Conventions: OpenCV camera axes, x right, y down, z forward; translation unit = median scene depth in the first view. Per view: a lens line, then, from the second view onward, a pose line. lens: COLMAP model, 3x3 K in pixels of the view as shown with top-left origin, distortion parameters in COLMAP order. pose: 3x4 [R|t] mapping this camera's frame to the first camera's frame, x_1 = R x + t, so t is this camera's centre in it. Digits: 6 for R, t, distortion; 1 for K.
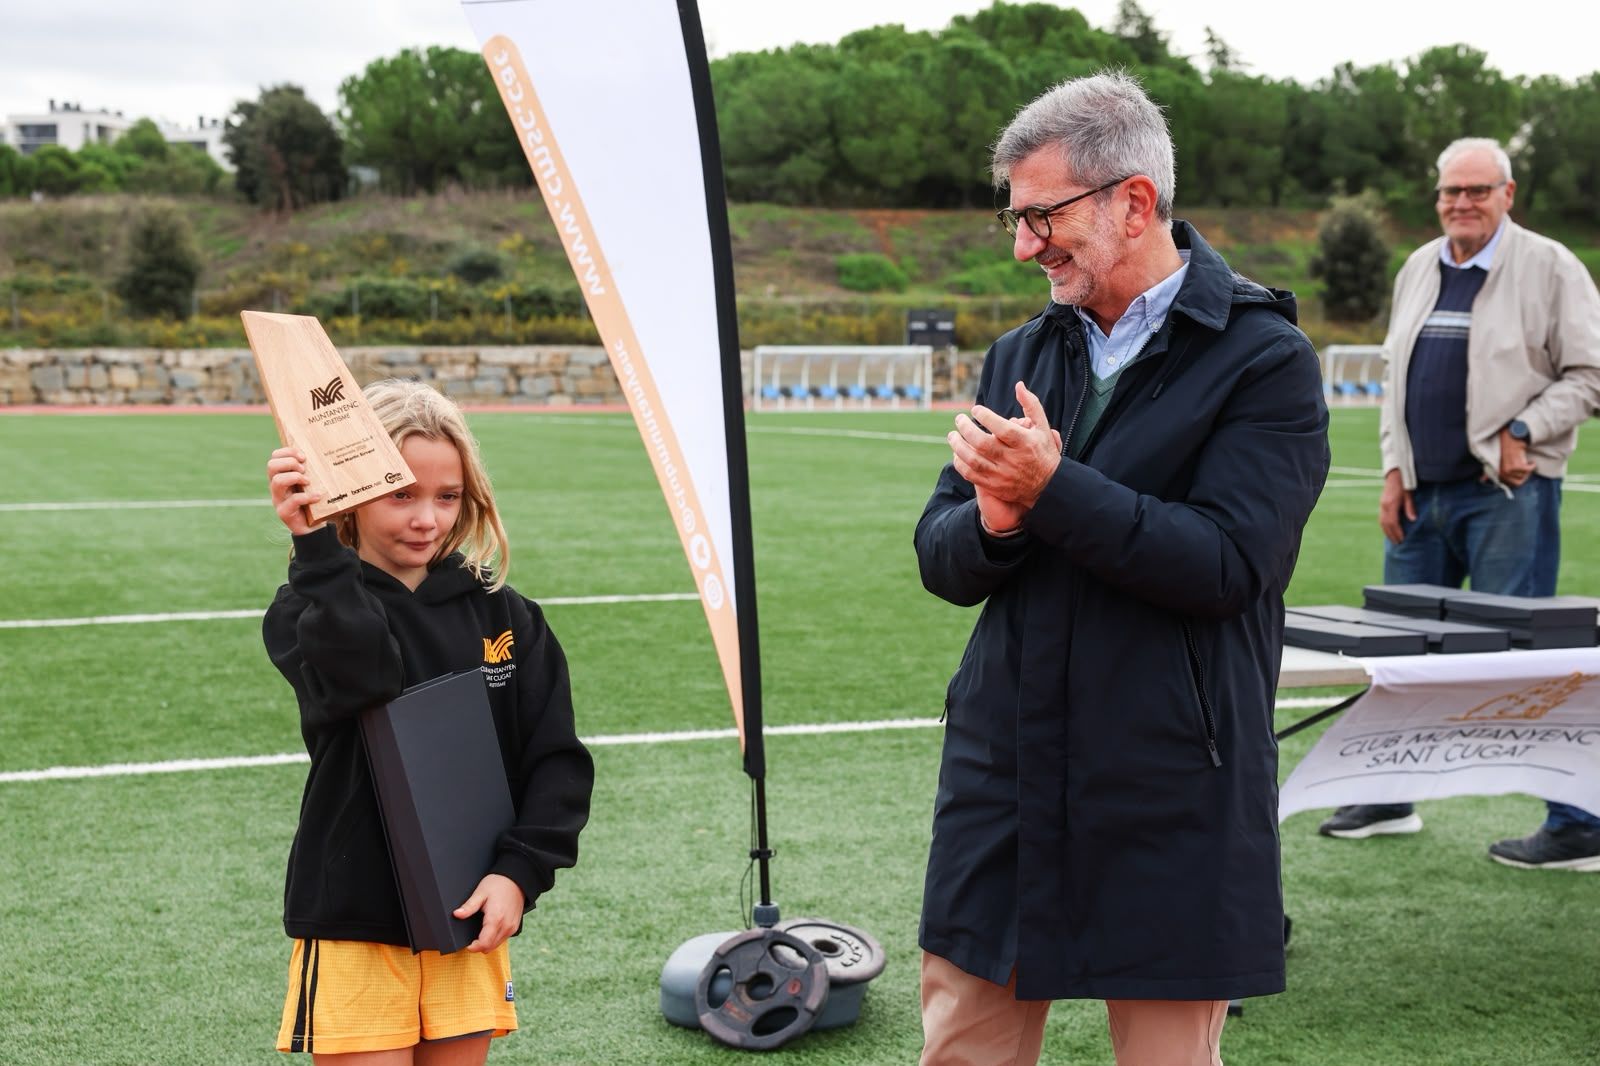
lens RADIAL K [[2466.3, 0, 800.9], [0, 2466.3, 592.1], [0, 0, 1]] dist [0.136810, 0.010477]
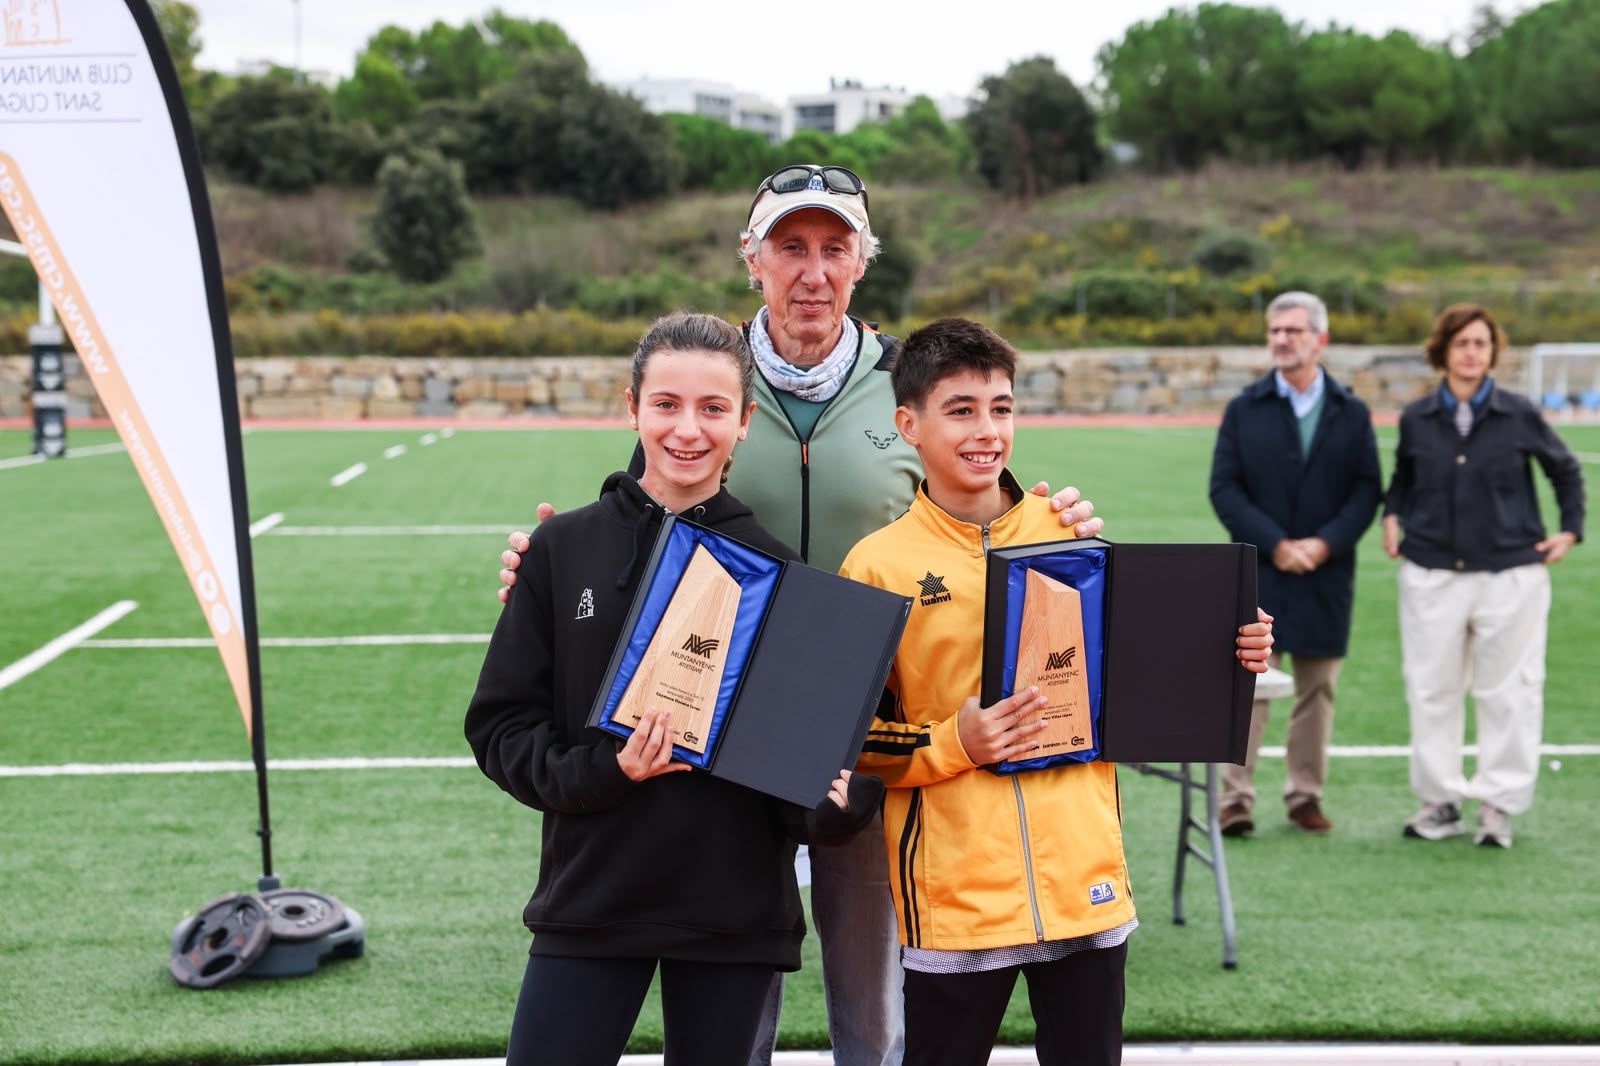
lens RADIAL K [[2919.1, 0, 793.7], [0, 2919.1, 538.4], [0, 0, 1]] dist [0.201441, -0.036694]
pose [[0.954141, 0.015240, -0.298970, 0.033484], [-0.024974, 0.999274, -0.028764, 0.000334], [0.298314, 0.034911, 0.953829, -0.018056]]
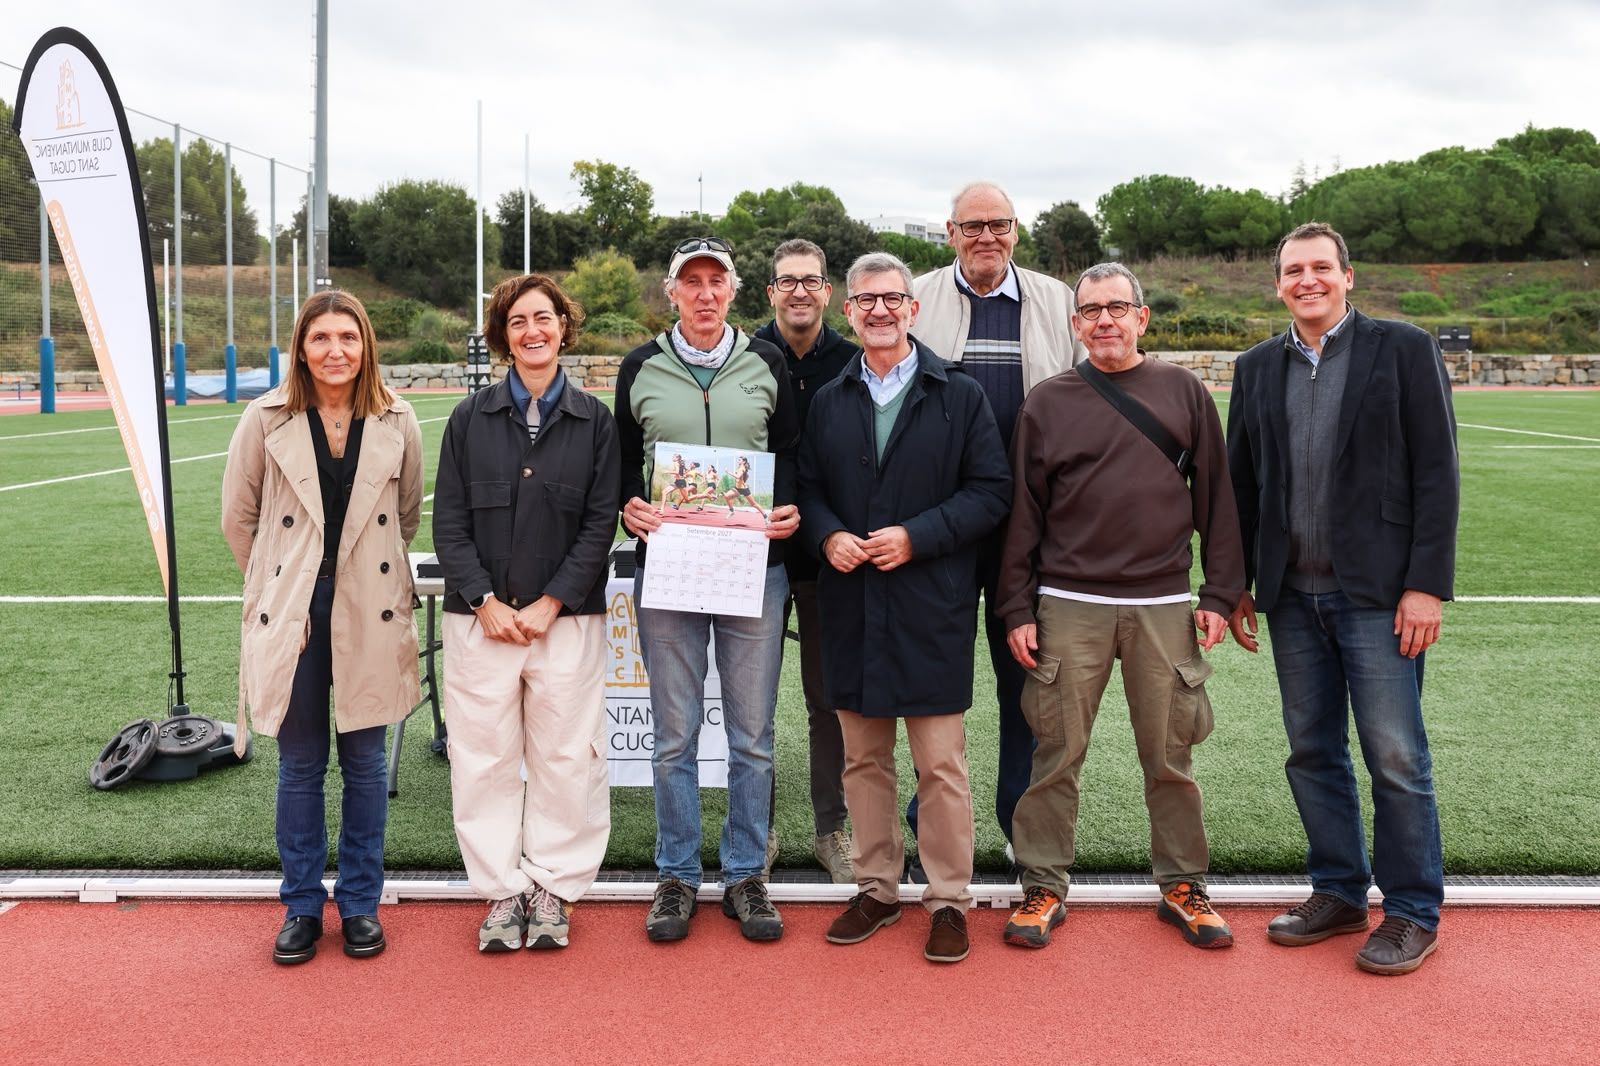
lens RADIAL K [[1471.7, 0, 820.9], [0, 1471.7, 412.0], [0, 0, 1]] dist [-0.105313, 0.186385]
pose [[0.921859, 0.011427, -0.387356, 0.039866], [-0.033464, 0.998179, -0.050193, -0.001509], [0.386077, 0.059234, 0.920563, 0.008612]]
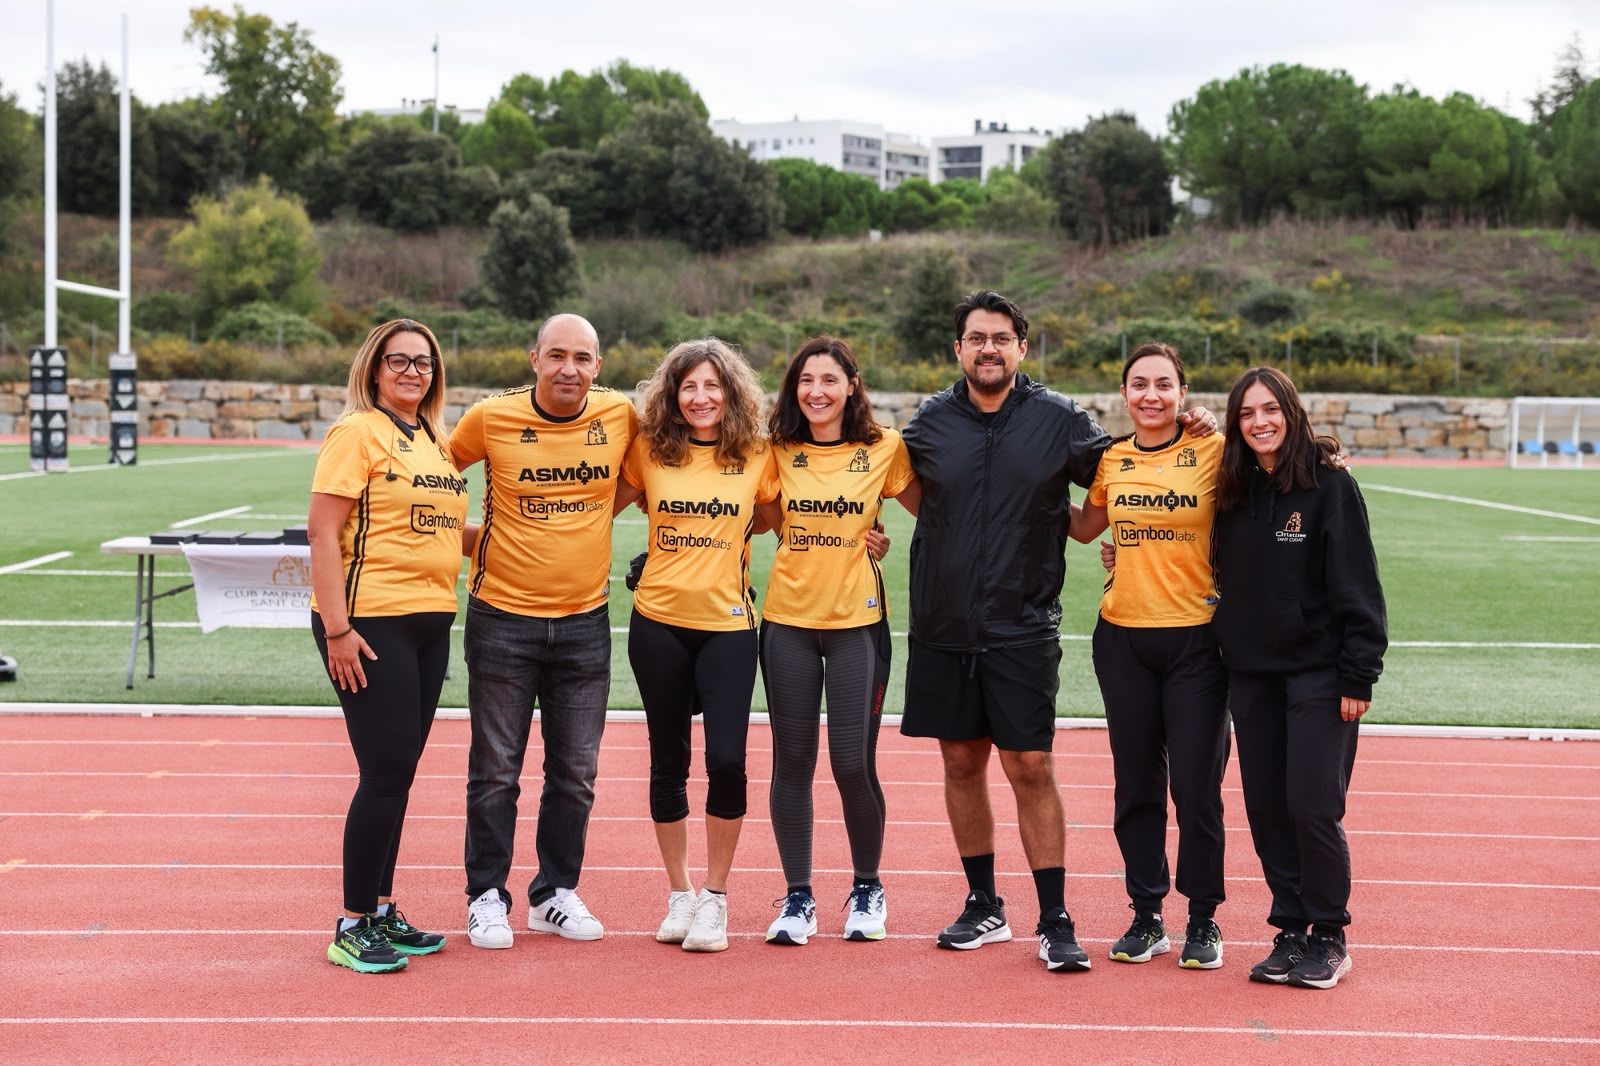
lens RADIAL K [[2905.4, 0, 802.3], [0, 2905.4, 532.9], [0, 0, 1]] dist [0.160985, -0.008033]
pose [[0.937180, 0.031212, -0.347447, 0.088971], [-0.048403, 0.997990, -0.040908, 0.005653], [0.345471, 0.055156, 0.936807, -0.075281]]
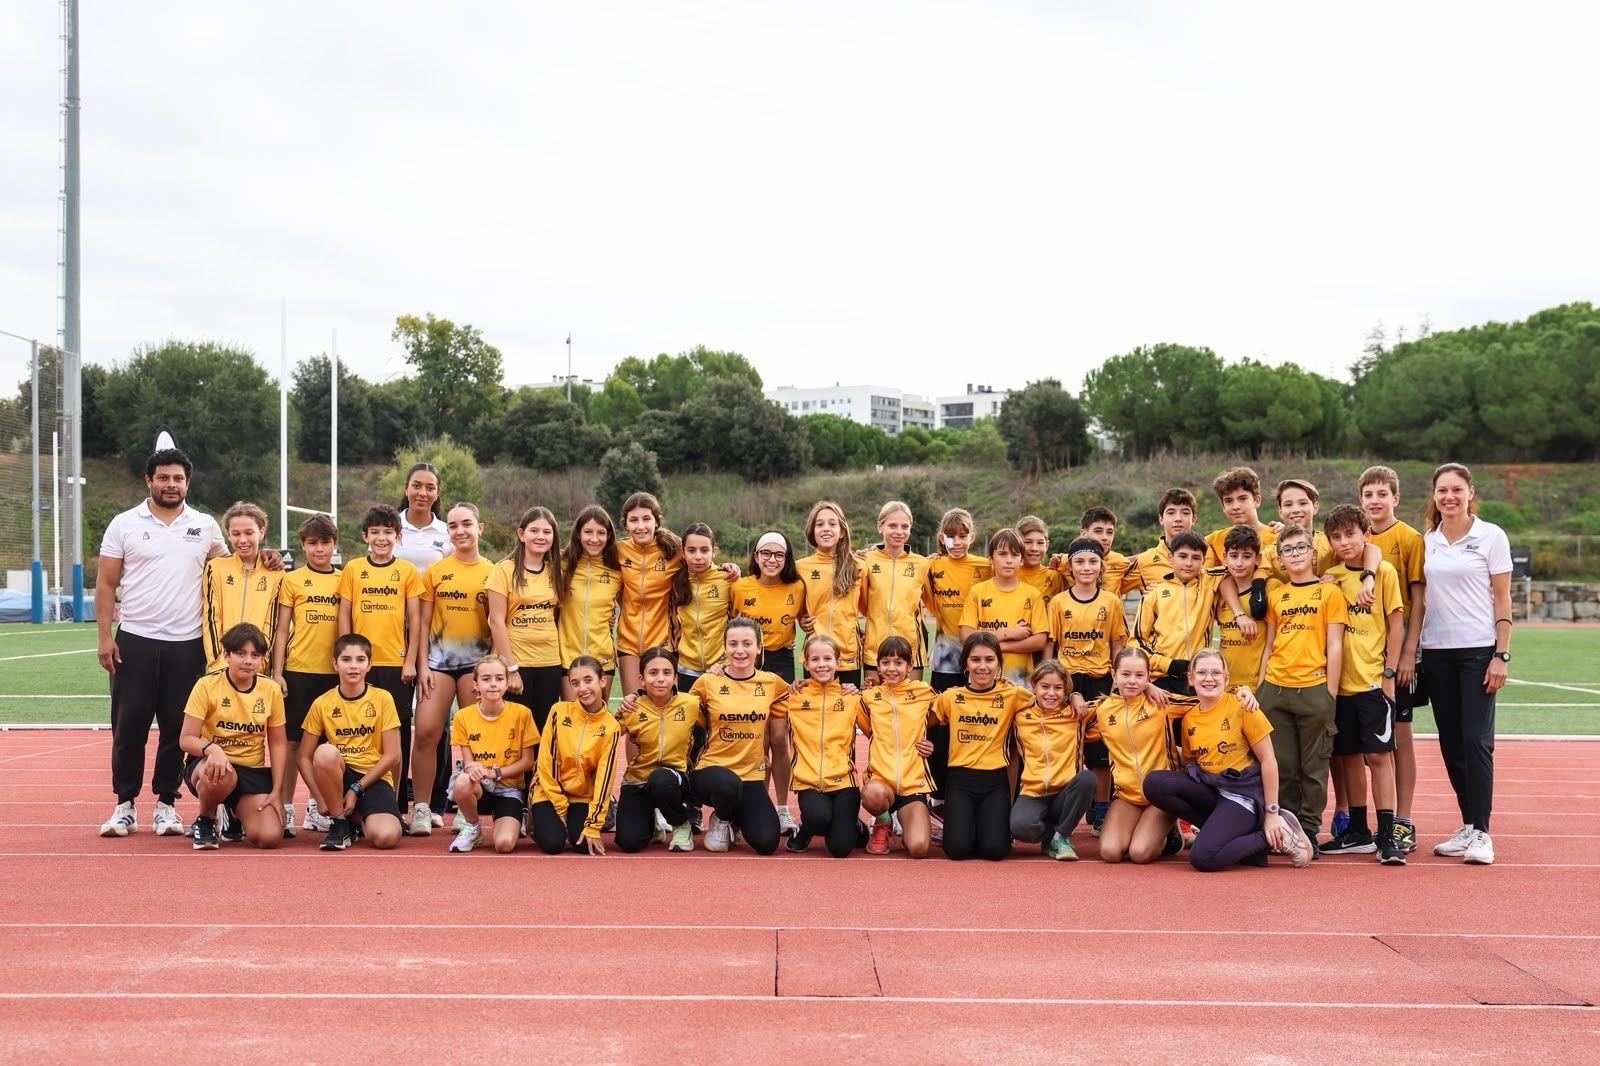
lens RADIAL K [[2125.9, 0, 769.9], [0, 2125.9, 722.7], [0, 0, 1]] dist [0.001177, -0.018487]
pose [[0.923510, 0.028274, -0.382530, 0.119943], [-0.040057, 0.998936, -0.022870, 0.011621], [0.381476, 0.036444, 0.923660, -0.109449]]
